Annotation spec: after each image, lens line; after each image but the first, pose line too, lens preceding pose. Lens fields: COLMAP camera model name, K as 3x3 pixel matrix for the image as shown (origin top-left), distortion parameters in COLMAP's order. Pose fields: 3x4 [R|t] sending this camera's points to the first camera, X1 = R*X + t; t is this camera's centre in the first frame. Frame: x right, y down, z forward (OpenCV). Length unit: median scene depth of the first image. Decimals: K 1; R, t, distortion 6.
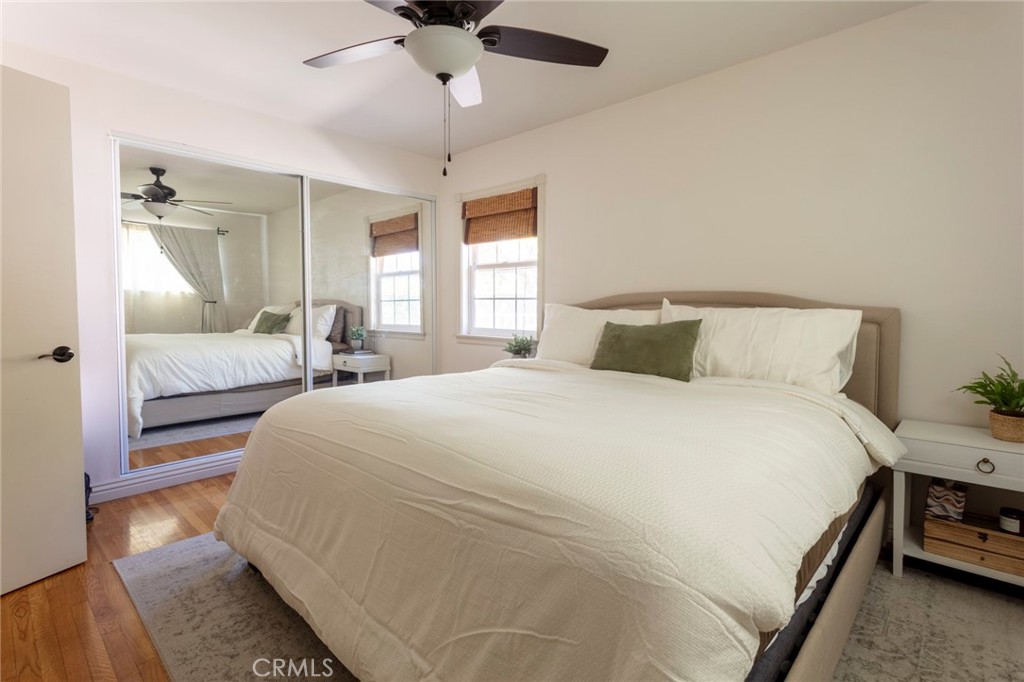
lens RADIAL K [[489.9, 0, 508.6], [0, 489.9, 325.0], [0, 0, 1]] dist [0.002397, 0.001332]
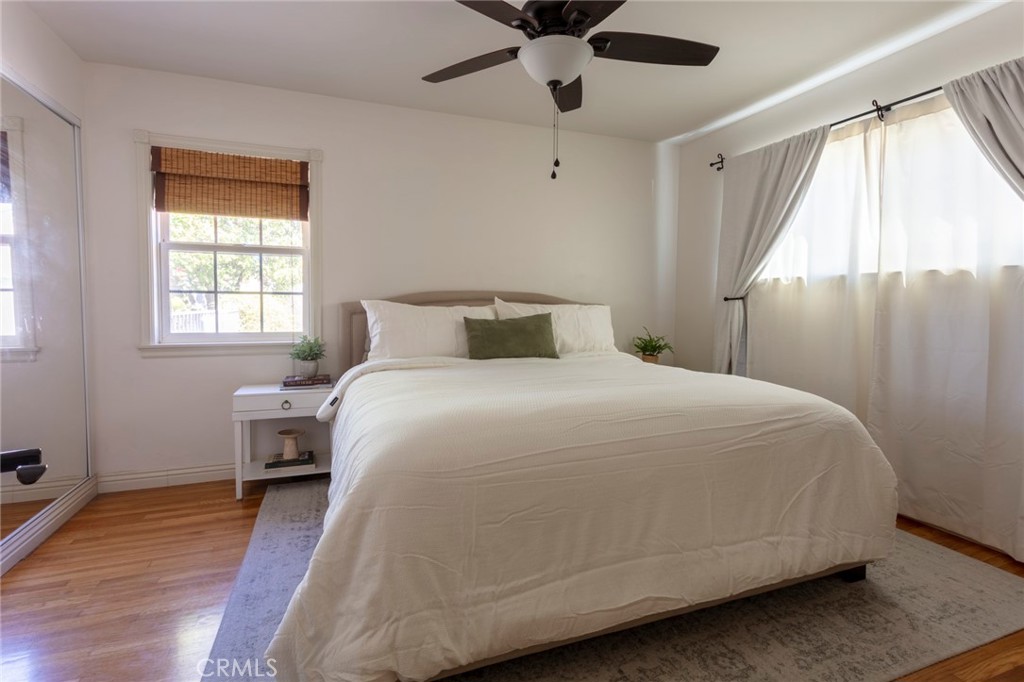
lens RADIAL K [[489.9, 0, 508.6], [0, 489.9, 325.0], [0, 0, 1]] dist [0.002397, 0.001332]
pose [[0.440107, -0.038928, 0.897101, -0.570501], [0.031434, 0.999115, 0.027934, -0.012739], [-0.897395, 0.015906, 0.440942, 0.320874]]
